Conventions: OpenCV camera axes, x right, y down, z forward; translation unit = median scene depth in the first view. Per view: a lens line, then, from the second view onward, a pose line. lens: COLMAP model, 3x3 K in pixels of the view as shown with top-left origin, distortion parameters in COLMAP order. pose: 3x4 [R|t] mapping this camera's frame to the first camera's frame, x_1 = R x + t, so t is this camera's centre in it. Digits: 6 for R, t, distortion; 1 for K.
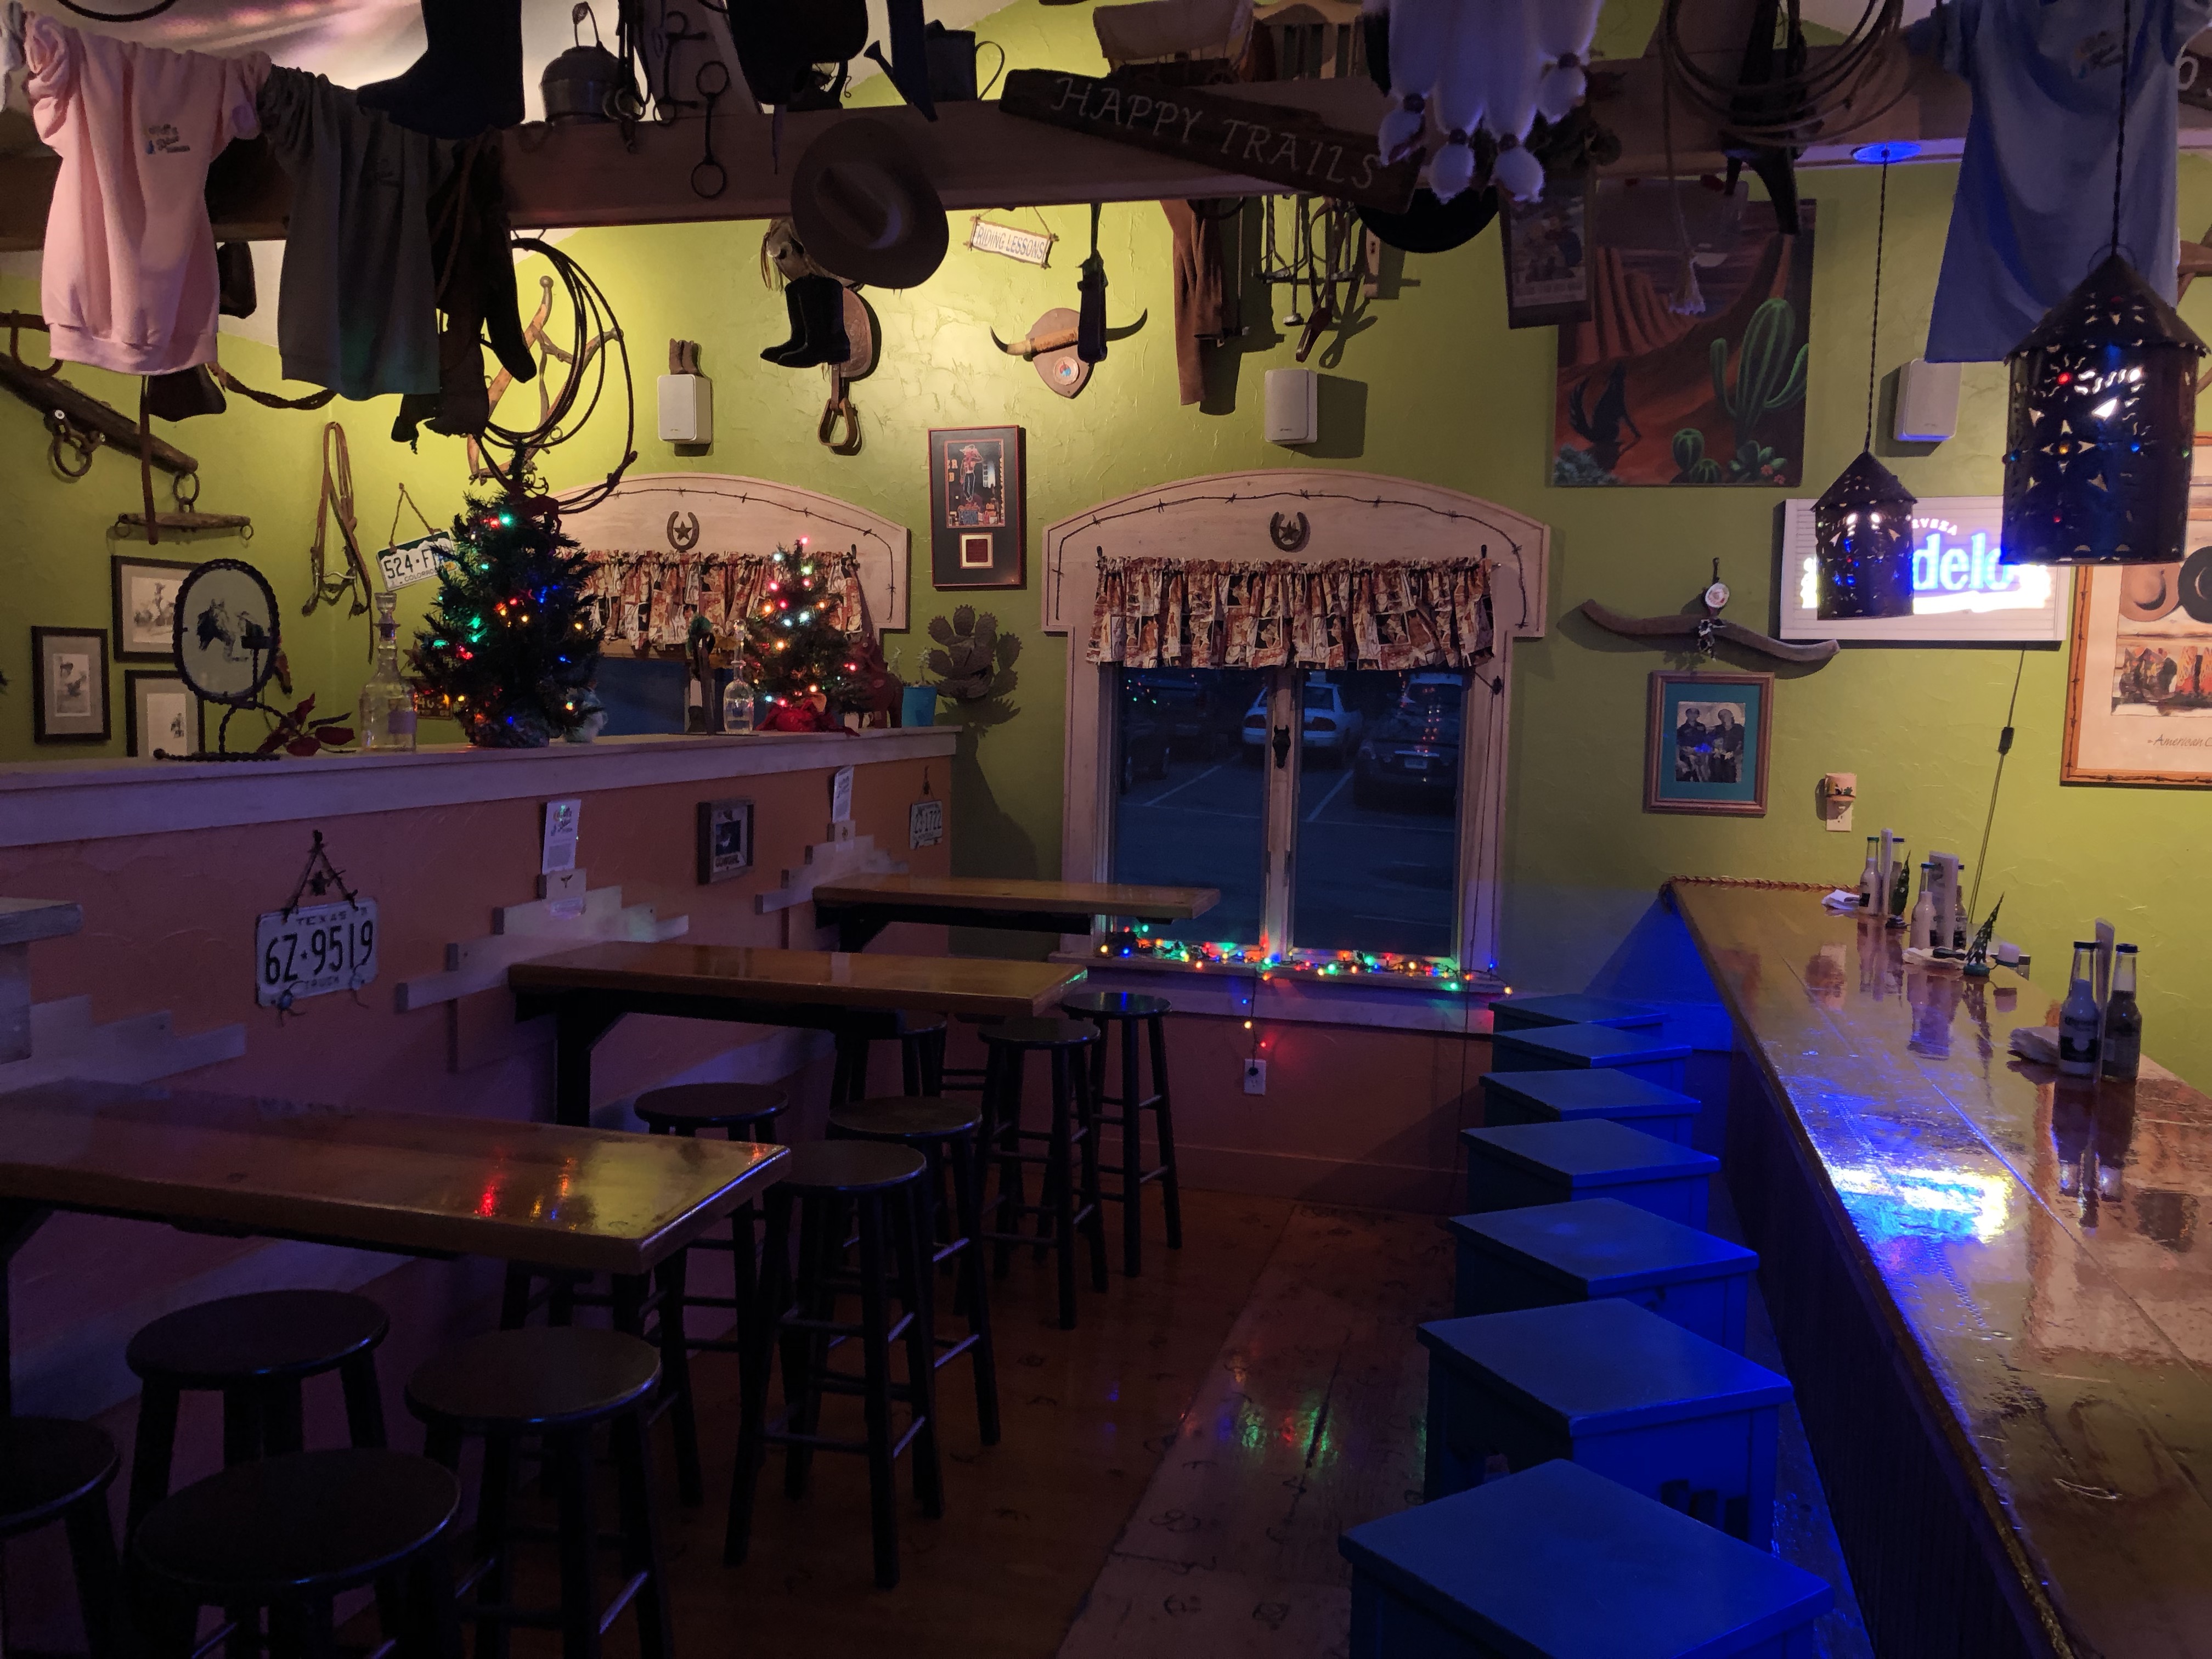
lens RADIAL K [[1818.2, 0, 1094.6], [0, 1818.2, 837.9], [0, 0, 1]] dist [0.064618, -0.091570]
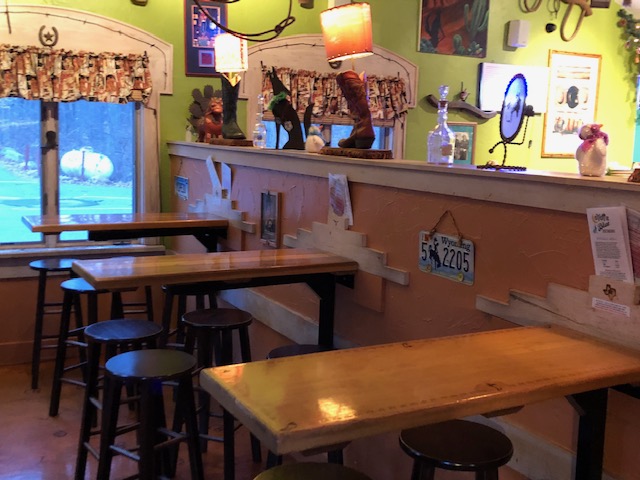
lens RADIAL K [[757.6, 0, 326.2], [0, 757.6, 240.9], [0, 0, 1]] dist [0.037062, 0.000000]
pose [[0.722996, -0.097299, 0.683966, -0.645876], [0.040415, 0.994294, 0.098725, -0.029257], [-0.689669, -0.043735, 0.722803, 0.263671]]
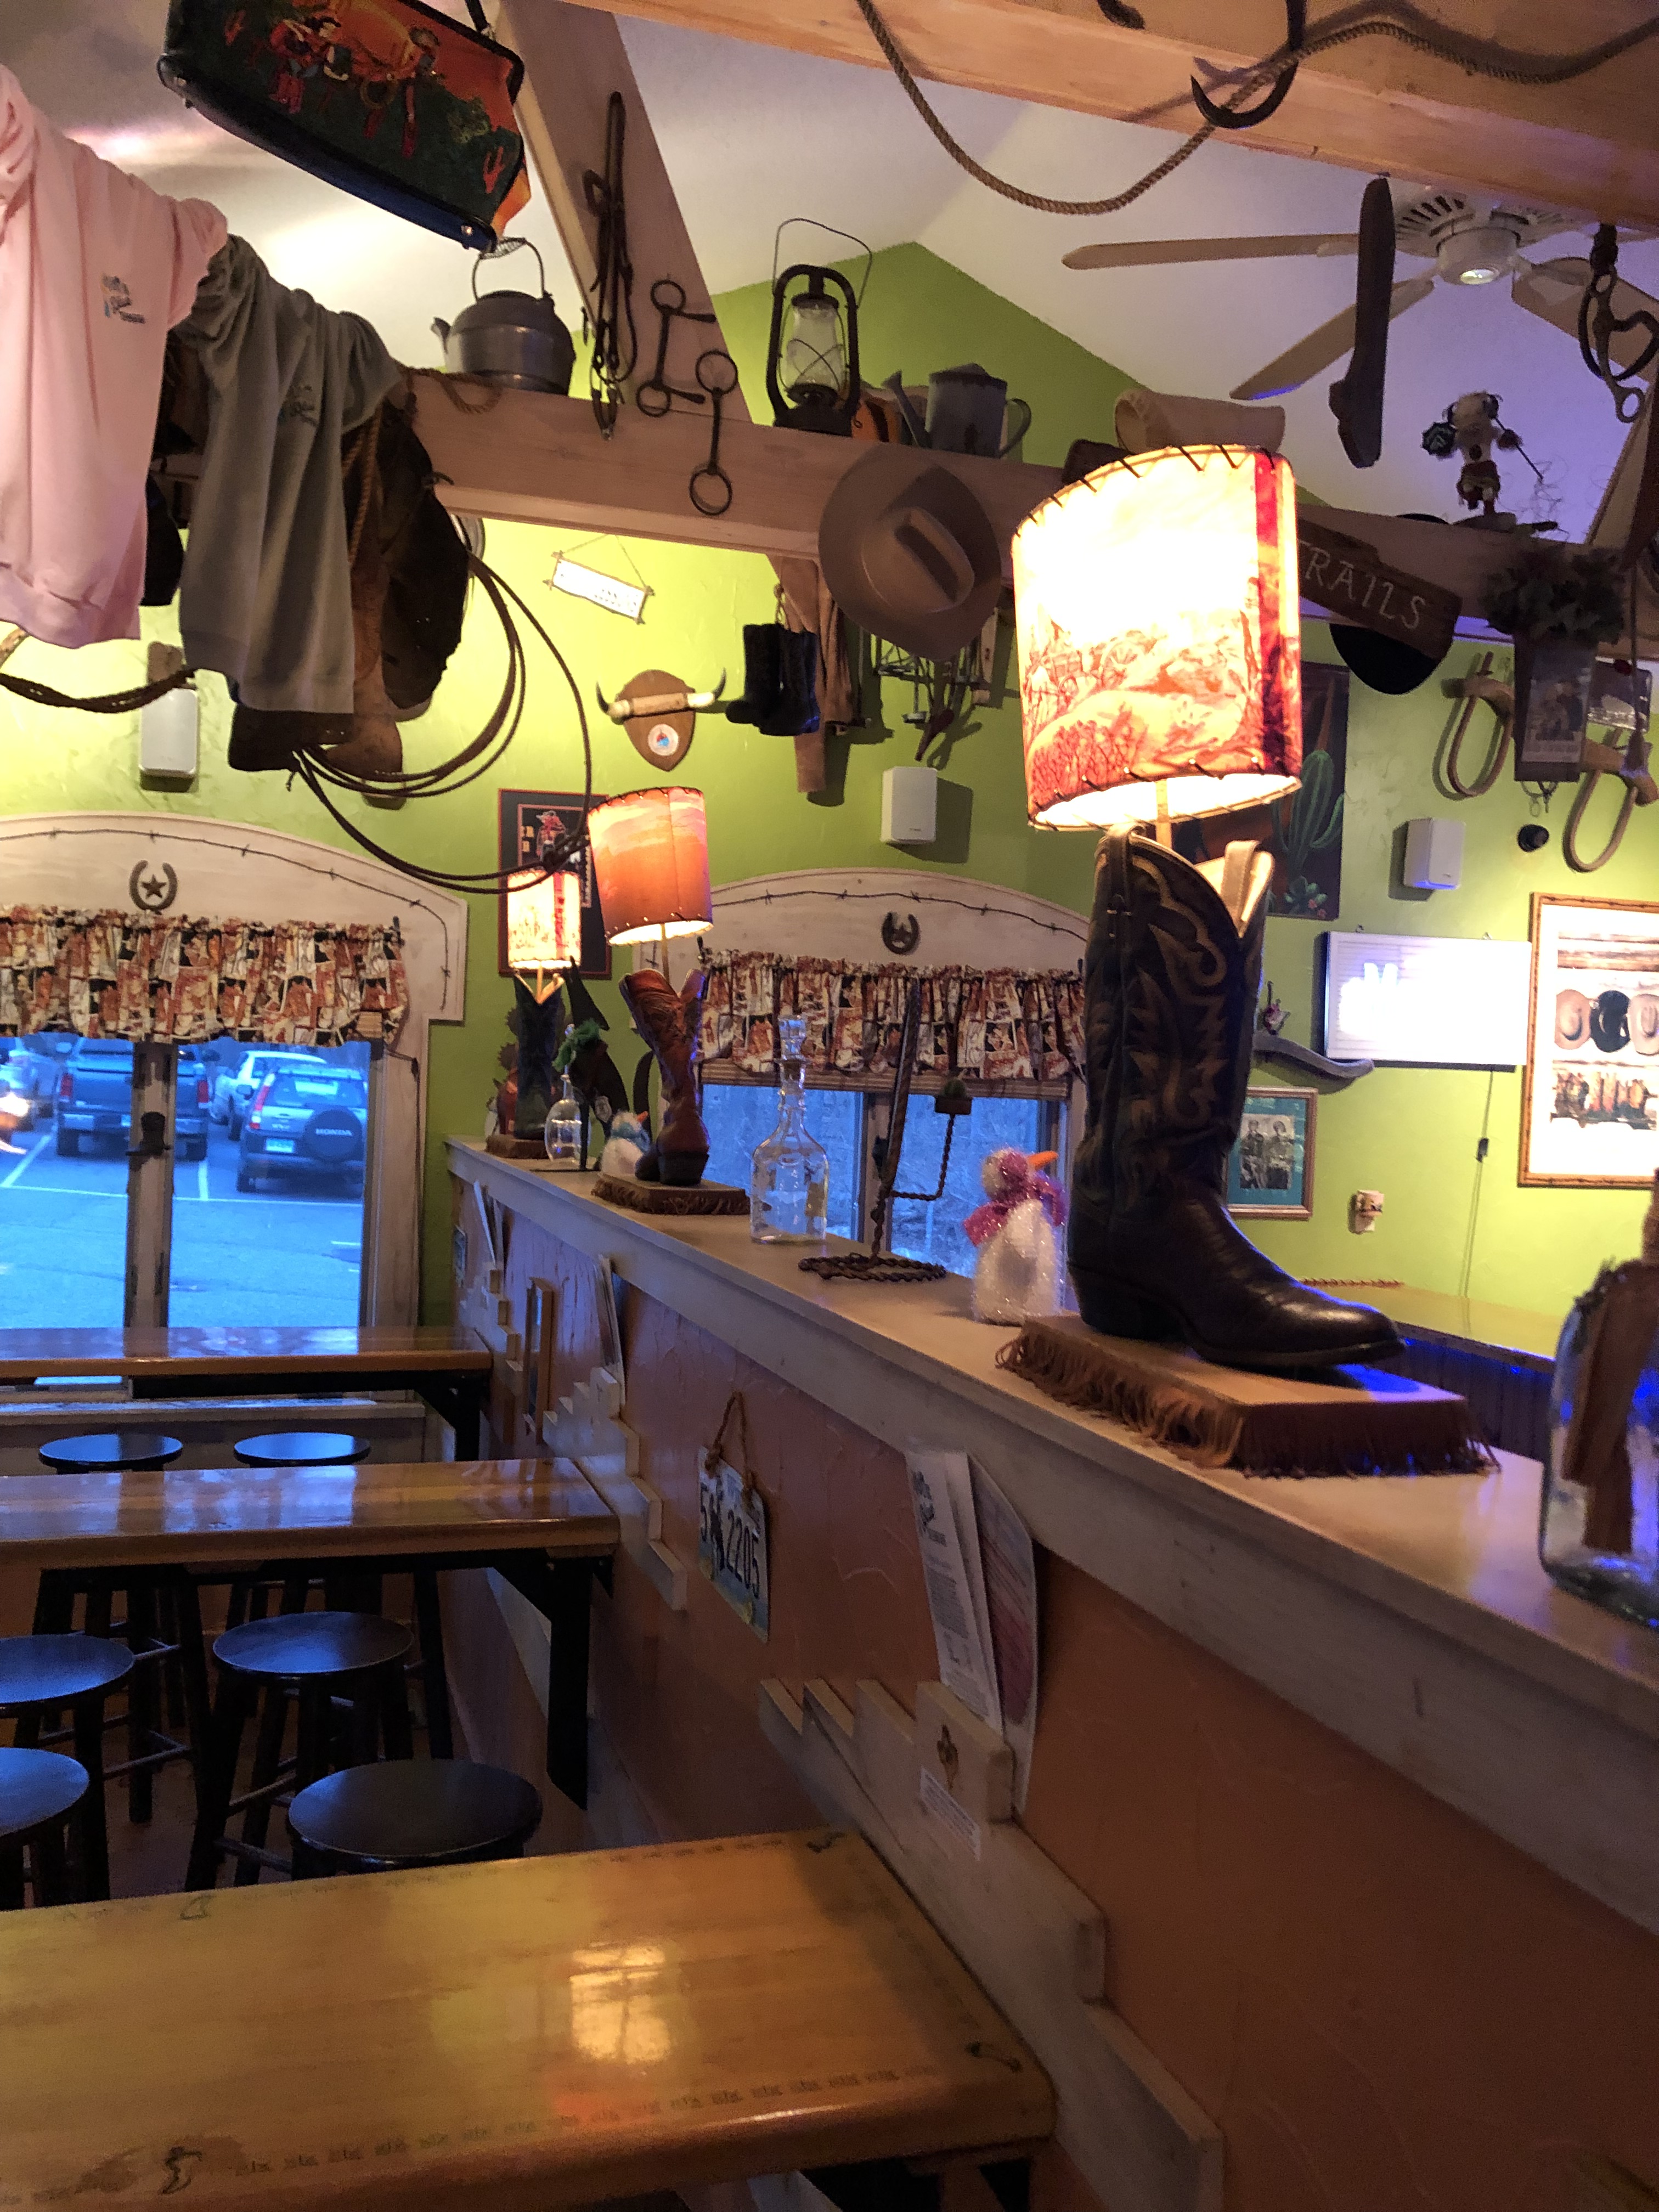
lens RADIAL K [[1818.2, 0, 813.7], [0, 1818.2, 1105.5], [0, 0, 1]] dist [0.064618, -0.091570]
pose [[0.847147, -0.000004, 0.531358, -0.451217], [0.025904, 0.998811, -0.041292, -0.041170], [-0.530726, 0.048745, 0.846140, 0.228674]]
